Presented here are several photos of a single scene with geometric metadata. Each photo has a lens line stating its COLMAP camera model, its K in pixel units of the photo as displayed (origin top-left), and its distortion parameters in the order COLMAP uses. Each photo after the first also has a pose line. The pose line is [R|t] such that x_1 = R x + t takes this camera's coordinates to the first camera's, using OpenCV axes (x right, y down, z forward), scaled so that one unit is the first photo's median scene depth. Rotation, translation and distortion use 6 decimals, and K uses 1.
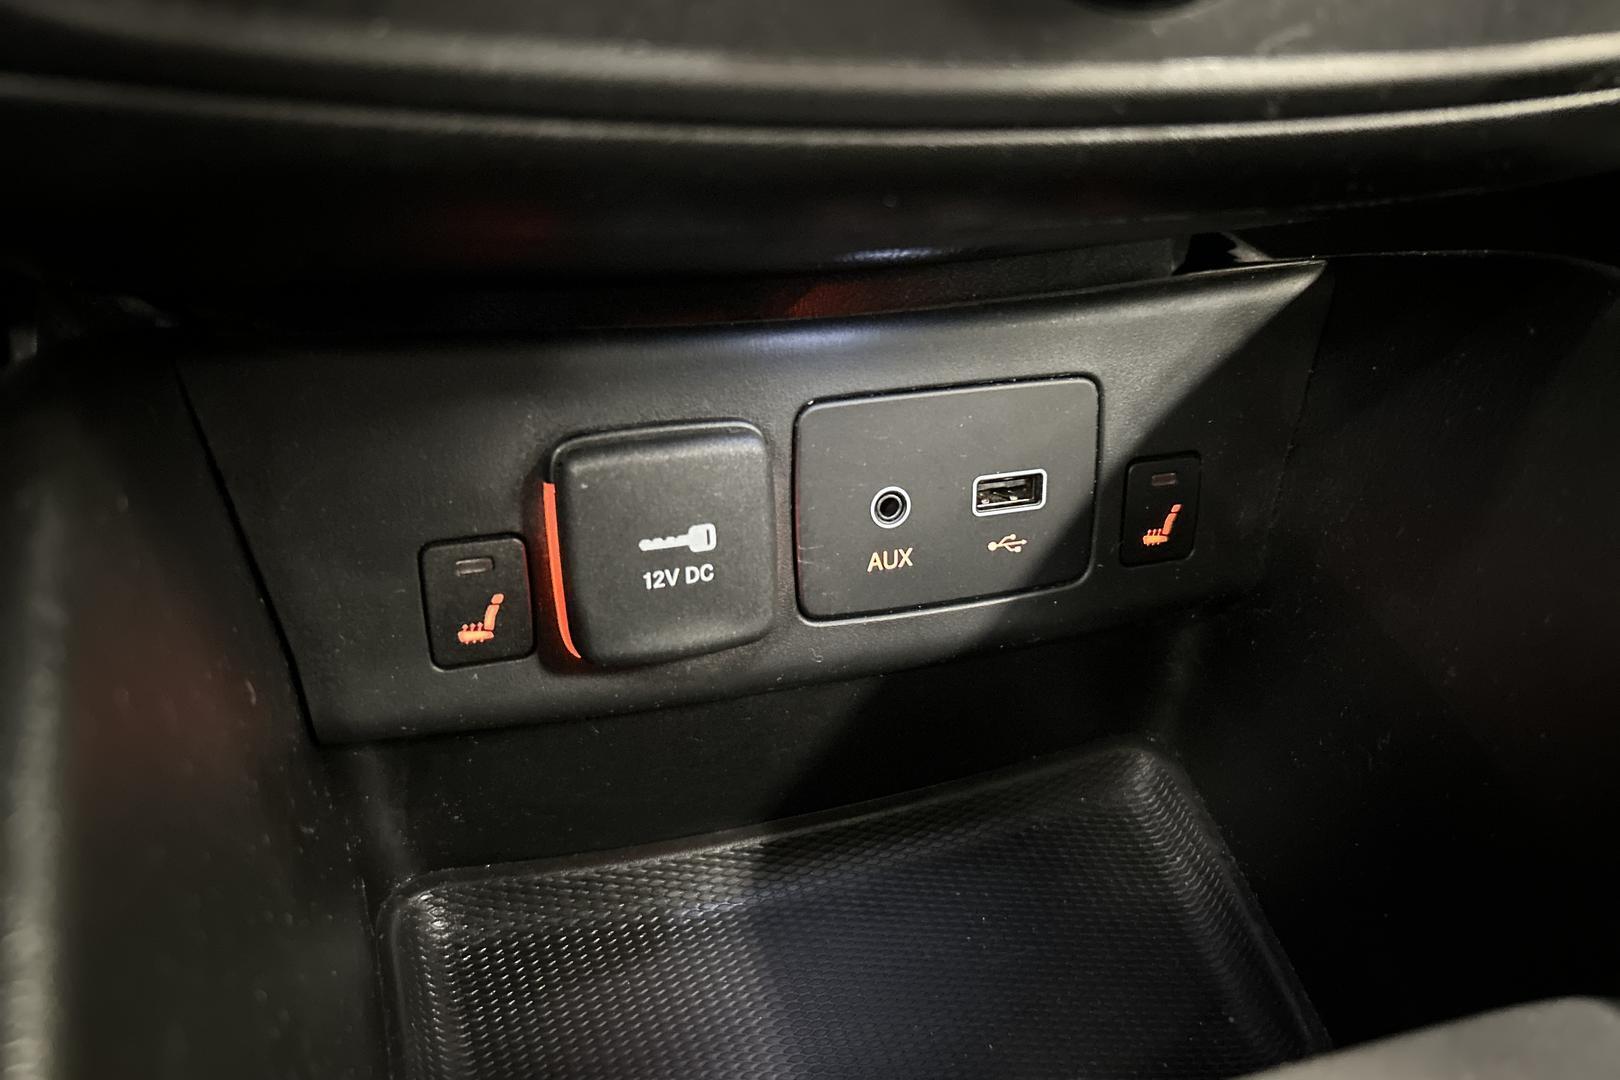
lens RADIAL K [[1232.5, 0, 813.1], [0, 1232.5, 538.6], [0, 0, 1]] dist [0.022436, -0.004323]
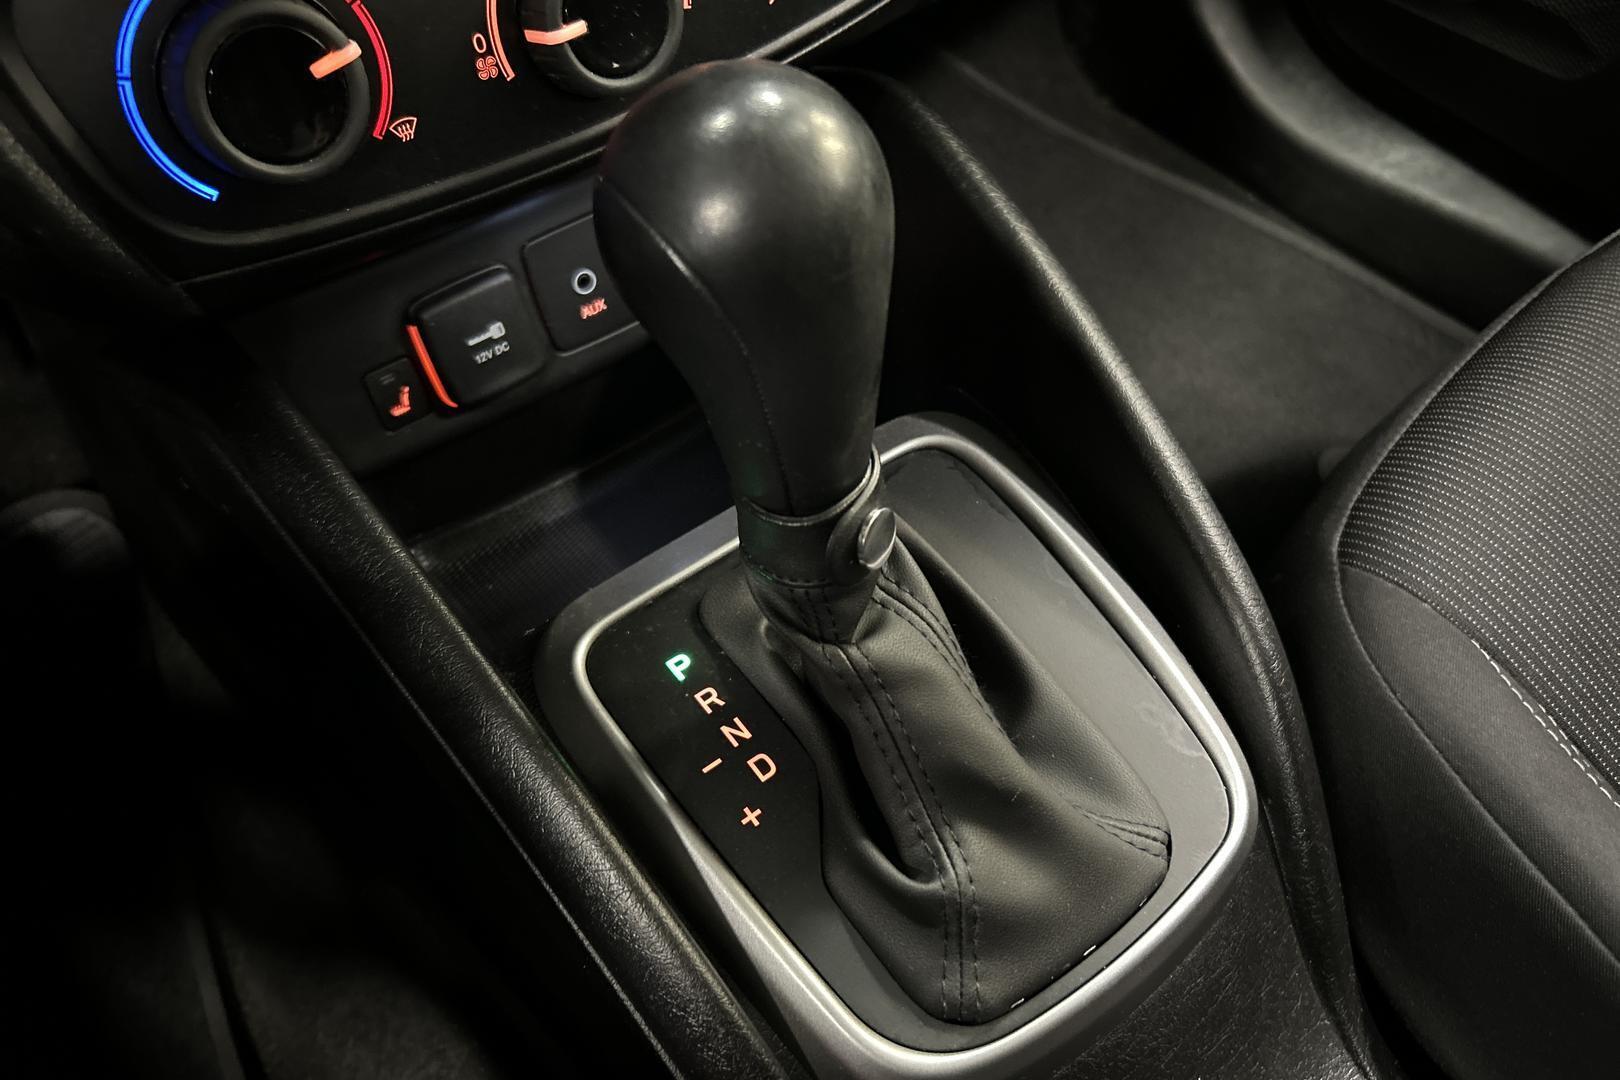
lens RADIAL K [[1232.5, 0, 815.2], [0, 1232.5, 539.2], [0, 0, 1]] dist [0.022436, -0.004323]
pose [[0.938184, -0.315489, 0.142396, 0.002210], [0.268208, 0.922649, 0.277097, -0.103955], [-0.218803, -0.221776, 0.950232, -1.082433]]
